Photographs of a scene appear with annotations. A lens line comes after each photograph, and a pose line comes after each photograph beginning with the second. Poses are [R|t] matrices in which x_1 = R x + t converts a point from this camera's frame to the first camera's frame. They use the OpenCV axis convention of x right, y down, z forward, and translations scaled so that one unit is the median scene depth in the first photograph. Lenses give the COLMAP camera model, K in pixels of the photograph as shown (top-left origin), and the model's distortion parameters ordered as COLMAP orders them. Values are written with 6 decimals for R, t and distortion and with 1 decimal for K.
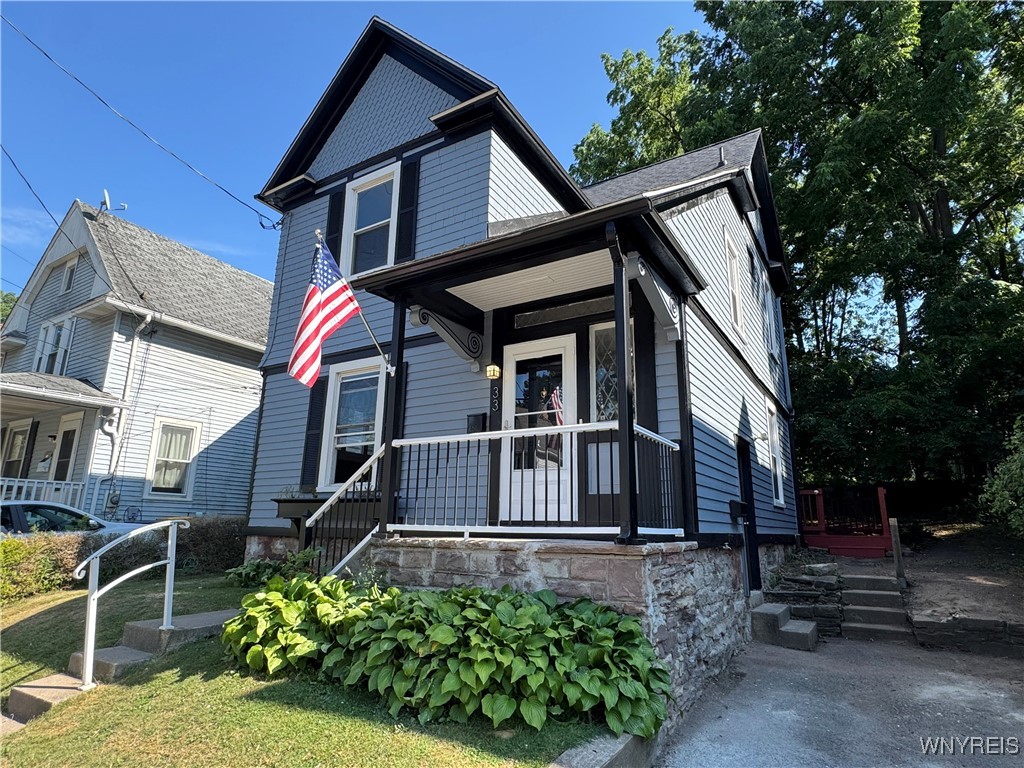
lens RADIAL K [[579.7, 0, 512.0], [0, 579.7, 384.0], [0, 0, 1]] dist [-0.000422, -0.000069]
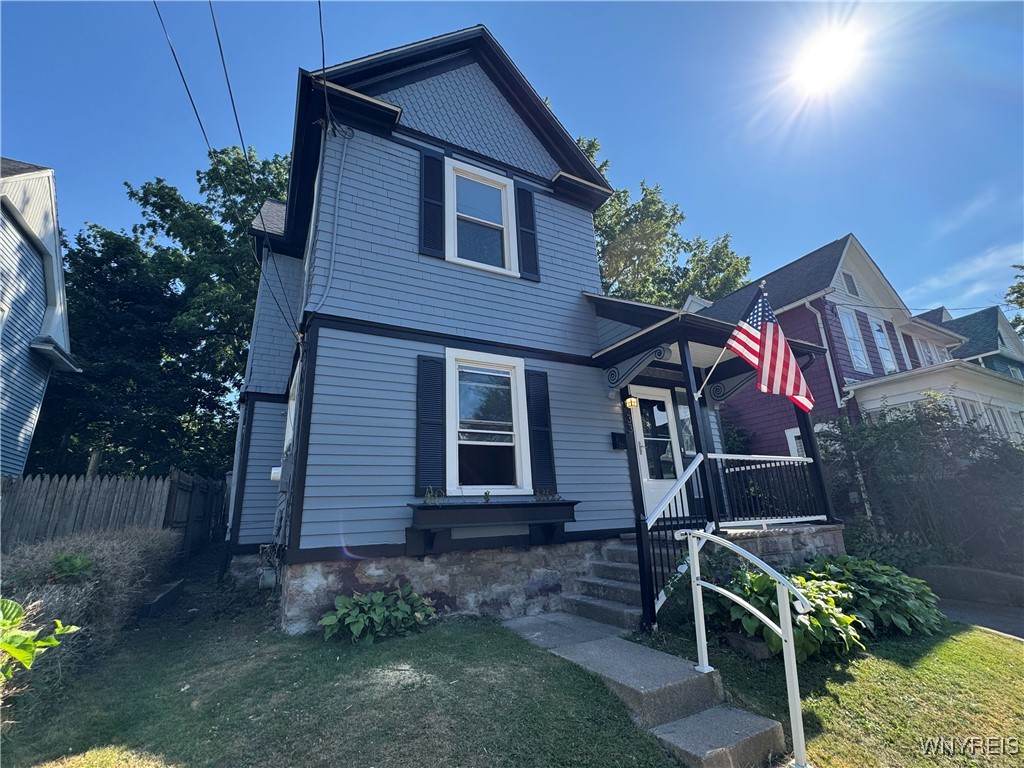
lens RADIAL K [[444.3, 0, 509.5], [0, 444.3, 378.6], [0, 0, 1]] dist [0.000755, 0.000064]
pose [[0.499925, 0.222344, 0.837041, -0.833655], [-0.161176, 0.973485, -0.162325, 0.109122], [-0.850939, -0.053761, 0.522506, 0.581539]]
